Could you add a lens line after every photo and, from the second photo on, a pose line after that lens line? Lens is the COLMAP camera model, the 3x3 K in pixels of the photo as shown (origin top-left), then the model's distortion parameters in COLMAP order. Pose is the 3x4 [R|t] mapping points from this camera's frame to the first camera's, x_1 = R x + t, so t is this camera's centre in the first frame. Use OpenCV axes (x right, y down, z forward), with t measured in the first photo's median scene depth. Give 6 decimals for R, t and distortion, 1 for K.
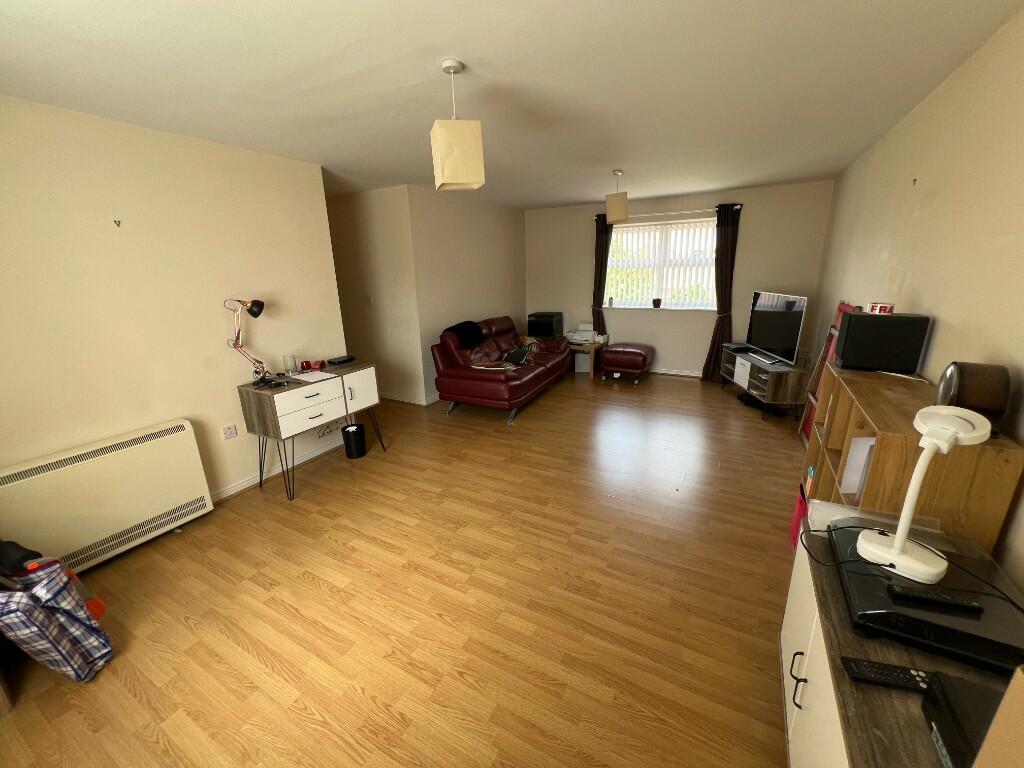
lens RADIAL K [[409.7, 0, 512.0], [0, 409.7, 384.0], [0, 0, 1]] dist [-0.003023, -0.000385]
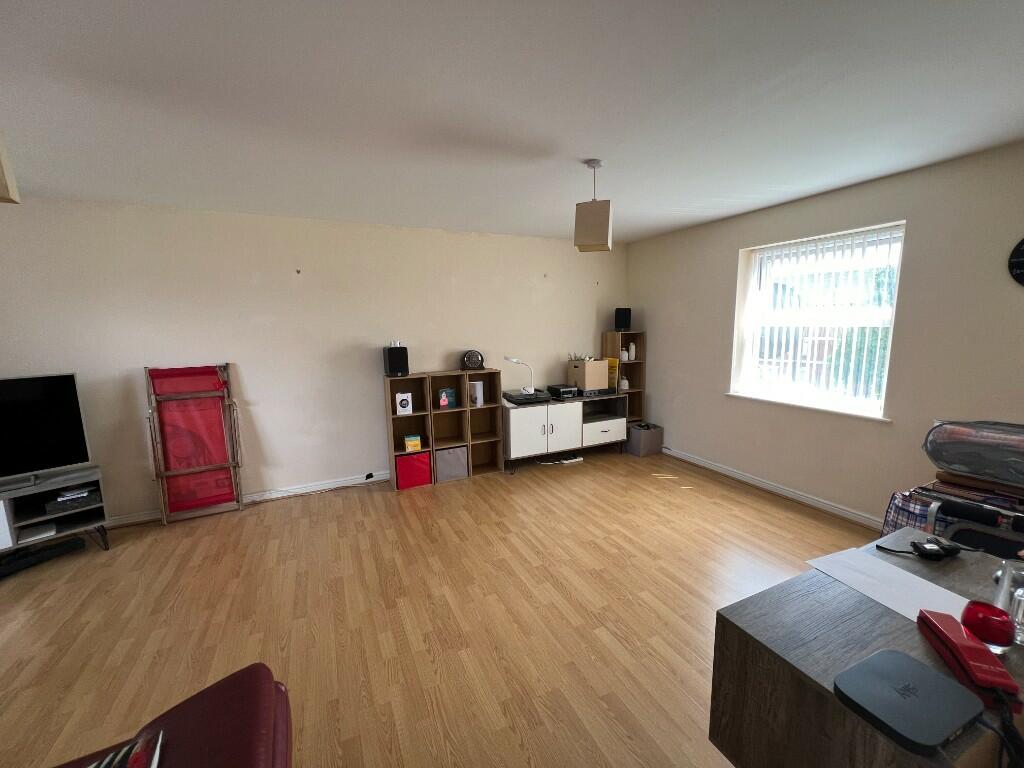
lens RADIAL K [[409.7, 0, 512.0], [0, 409.7, 384.0], [0, 0, 1]] dist [-0.003023, -0.000385]
pose [[-0.808925, -0.046921, 0.586037, -0.478115], [0.199657, 0.915643, 0.348904, -0.405229], [-0.552971, 0.399244, -0.731319, 1.546877]]
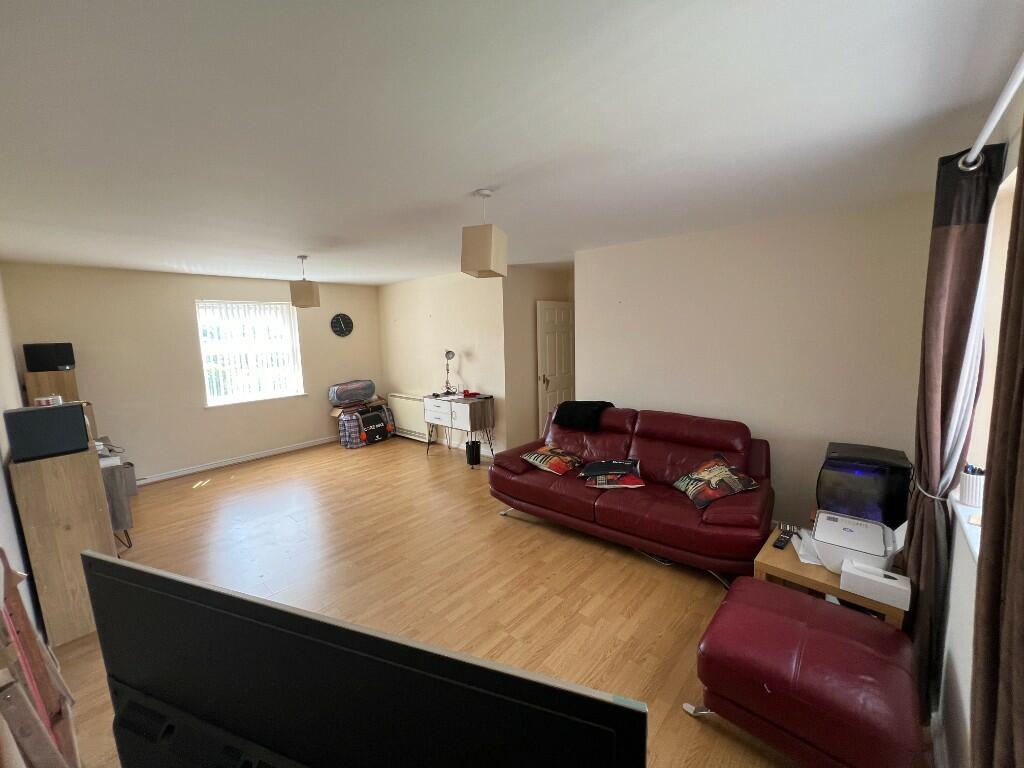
lens RADIAL K [[409.7, 0, 512.0], [0, 409.7, 384.0], [0, 0, 1]] dist [-0.003023, -0.000385]
pose [[-0.218675, 0.163023, -0.962084, 1.214779], [-0.237620, 0.947370, 0.214539, -0.561343], [0.946424, 0.275525, -0.168429, 1.714748]]
